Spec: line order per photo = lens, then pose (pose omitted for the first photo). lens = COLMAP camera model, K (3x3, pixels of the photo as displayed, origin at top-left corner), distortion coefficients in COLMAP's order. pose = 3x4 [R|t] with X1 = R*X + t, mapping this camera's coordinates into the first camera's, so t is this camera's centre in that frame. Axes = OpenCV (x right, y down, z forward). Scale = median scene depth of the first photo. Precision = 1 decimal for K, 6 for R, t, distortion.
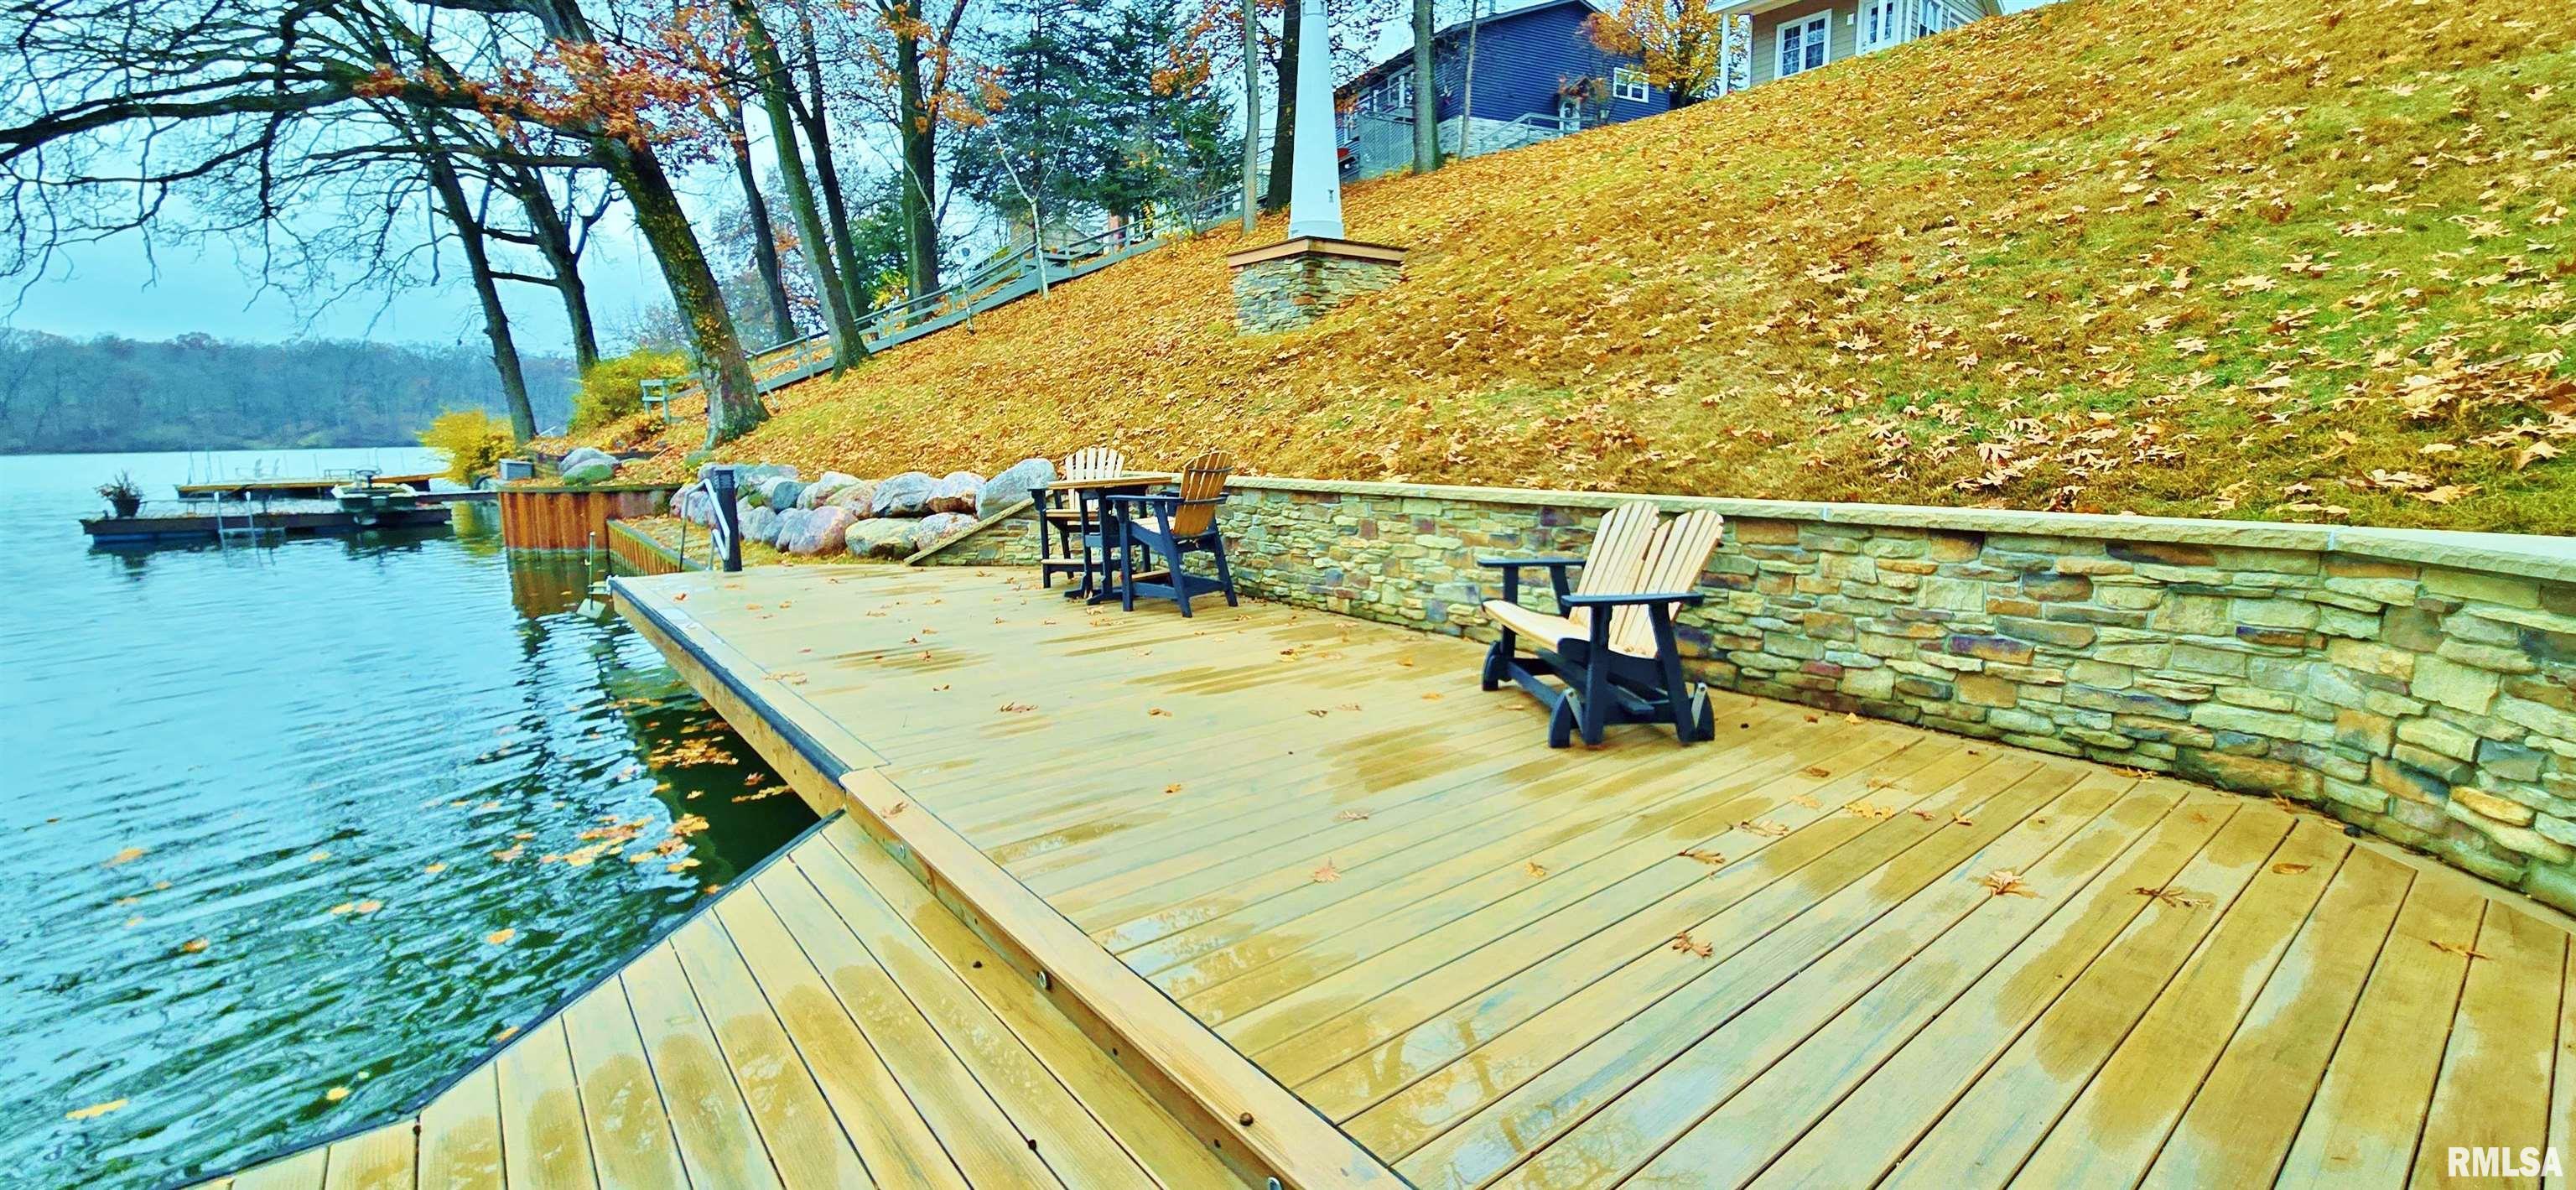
lens RADIAL K [[1103.9, 0, 1288.0], [0, 1103.9, 595.0], [0, 0, 1]] dist [-0.001522, 0.000579]
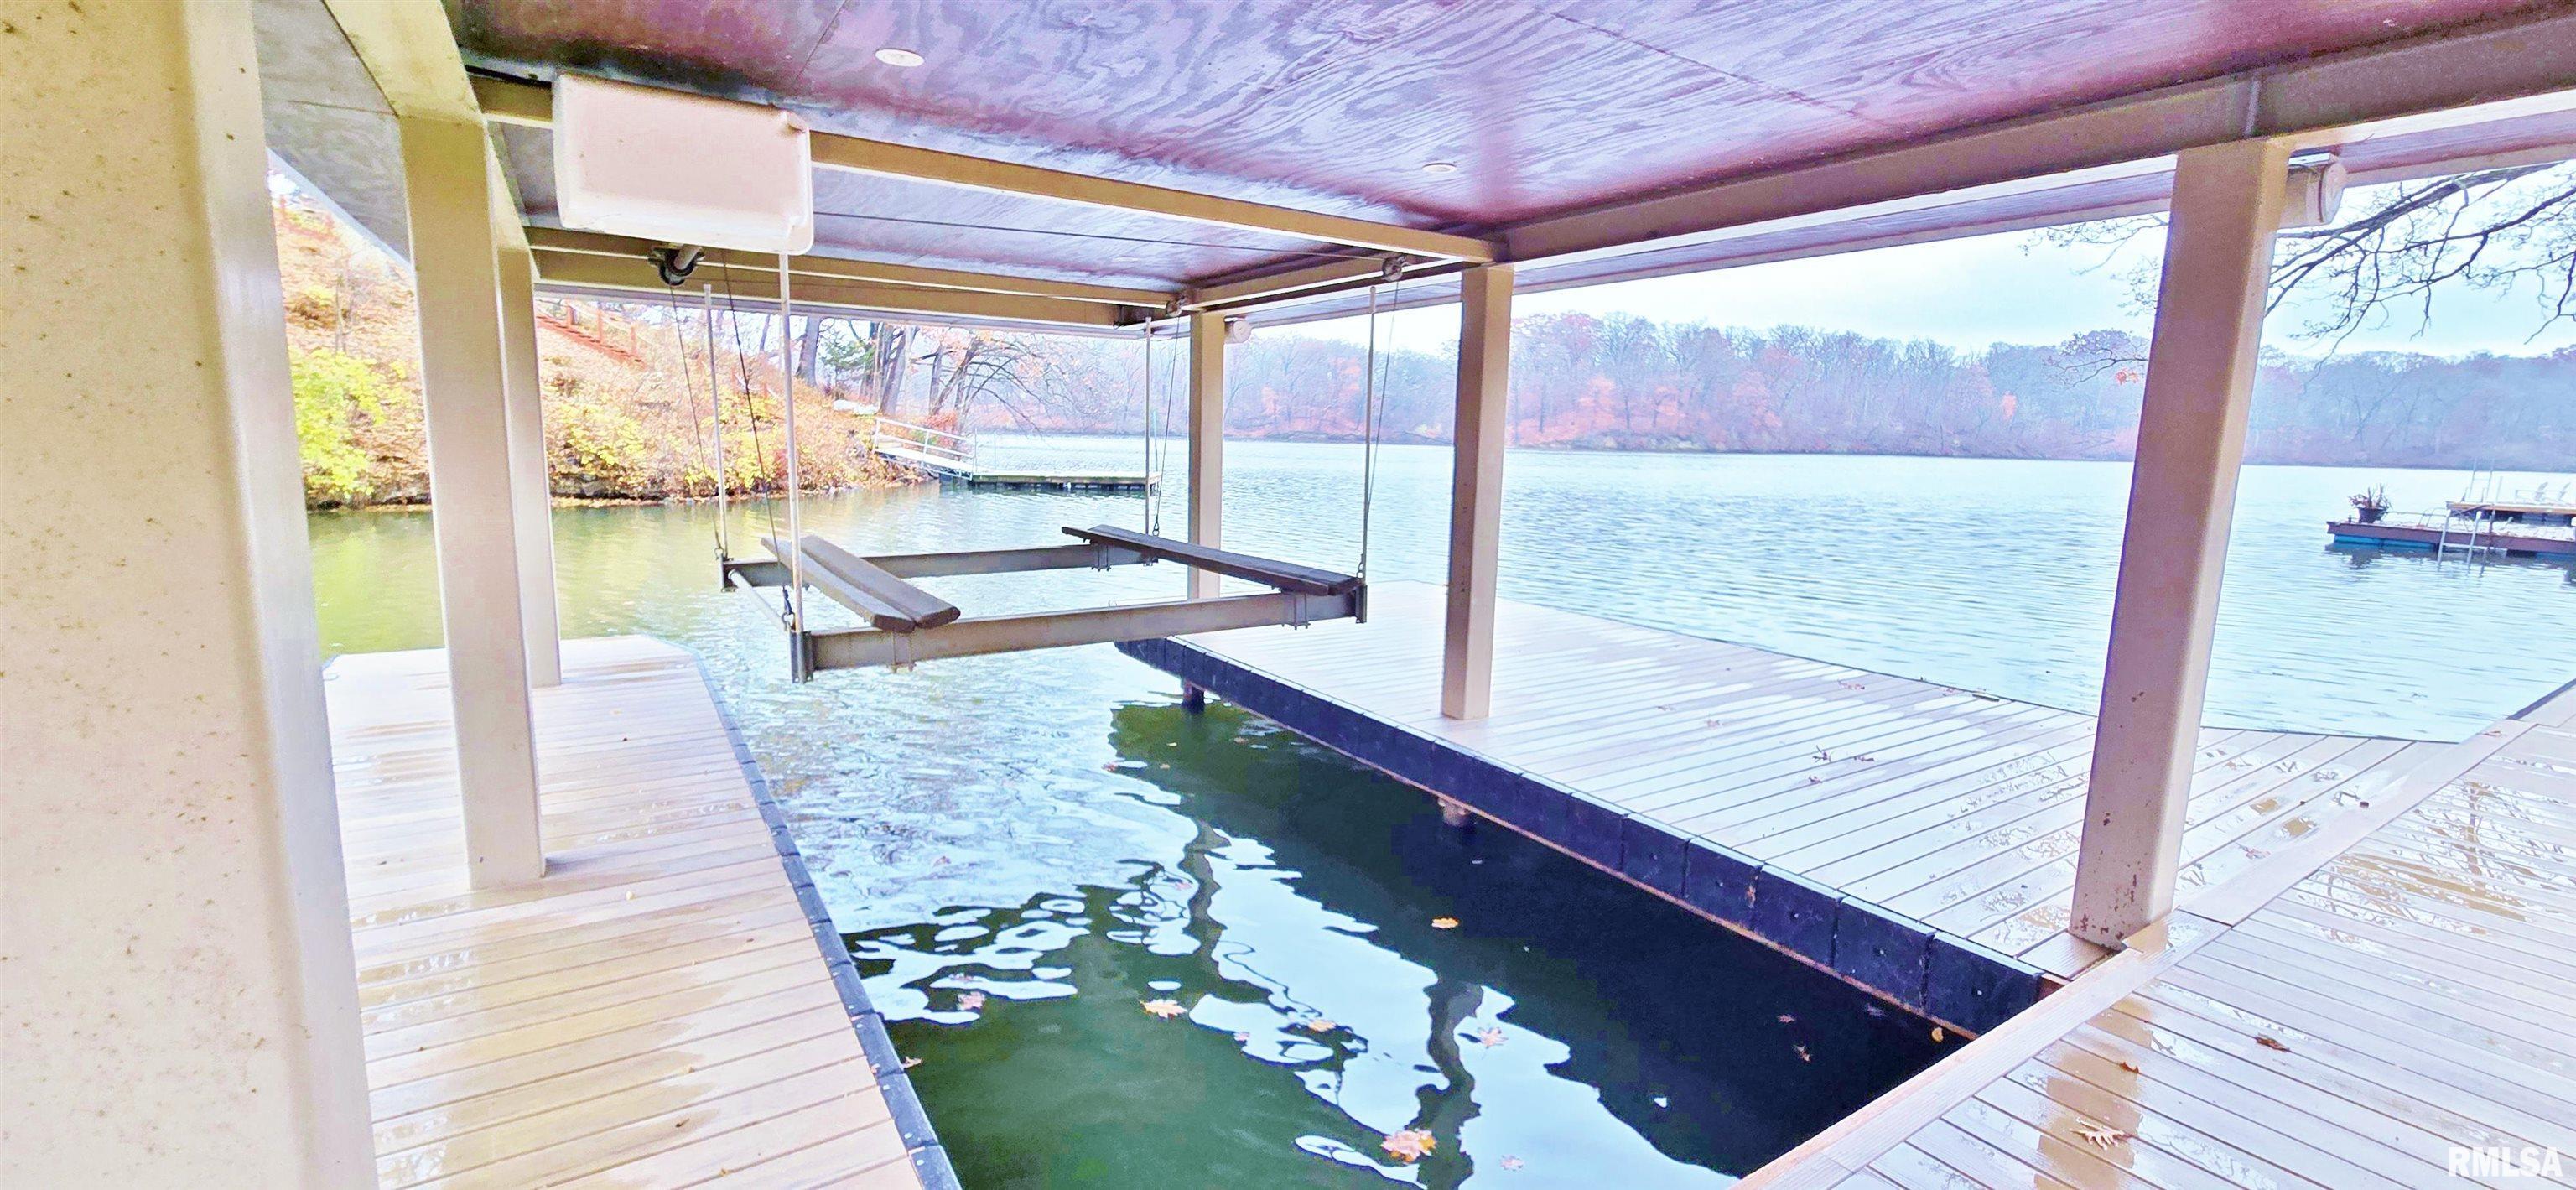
lens RADIAL K [[1103.9, 0, 1288.0], [0, 1103.9, 595.0], [0, 0, 1]] dist [-0.001522, 0.000579]
pose [[-0.050256, 0.158925, -0.986011, 0.179501], [-0.173436, 0.970870, 0.165324, 0.008851], [0.983562, 0.179319, -0.021229, -0.098344]]
